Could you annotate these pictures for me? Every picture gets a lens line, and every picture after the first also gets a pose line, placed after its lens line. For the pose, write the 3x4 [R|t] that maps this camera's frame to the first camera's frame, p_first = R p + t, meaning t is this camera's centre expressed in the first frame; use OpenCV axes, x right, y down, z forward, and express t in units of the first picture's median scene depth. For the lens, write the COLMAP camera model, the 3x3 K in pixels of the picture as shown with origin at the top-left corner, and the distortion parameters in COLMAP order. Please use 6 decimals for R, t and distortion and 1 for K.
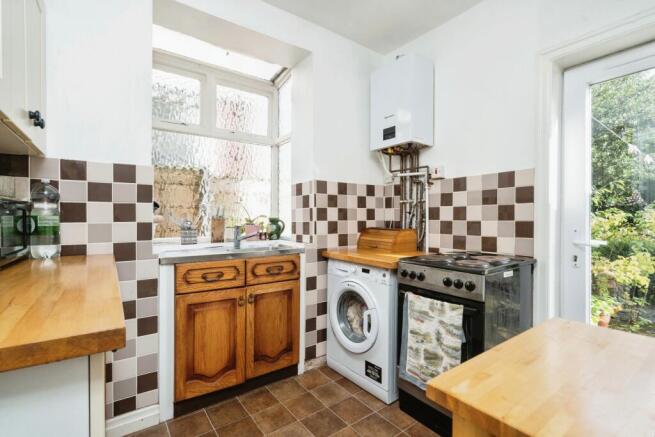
lens RADIAL K [[305.2, 0, 327.8], [0, 305.2, 215.8], [0, 0, 1]] dist [-0.001348, 0.000003]
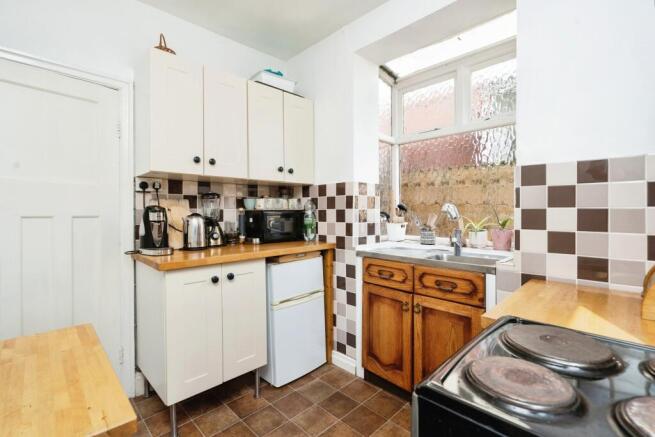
lens RADIAL K [[305.2, 0, 328.1], [0, 305.2, 218.5], [0, 0, 1]] dist [-0.001348, 0.000003]
pose [[0.147568, 0.012102, -0.988978, 0.634124], [-0.010737, 0.999886, 0.010633, -0.010406], [0.988994, 0.009050, 0.147681, 0.593353]]
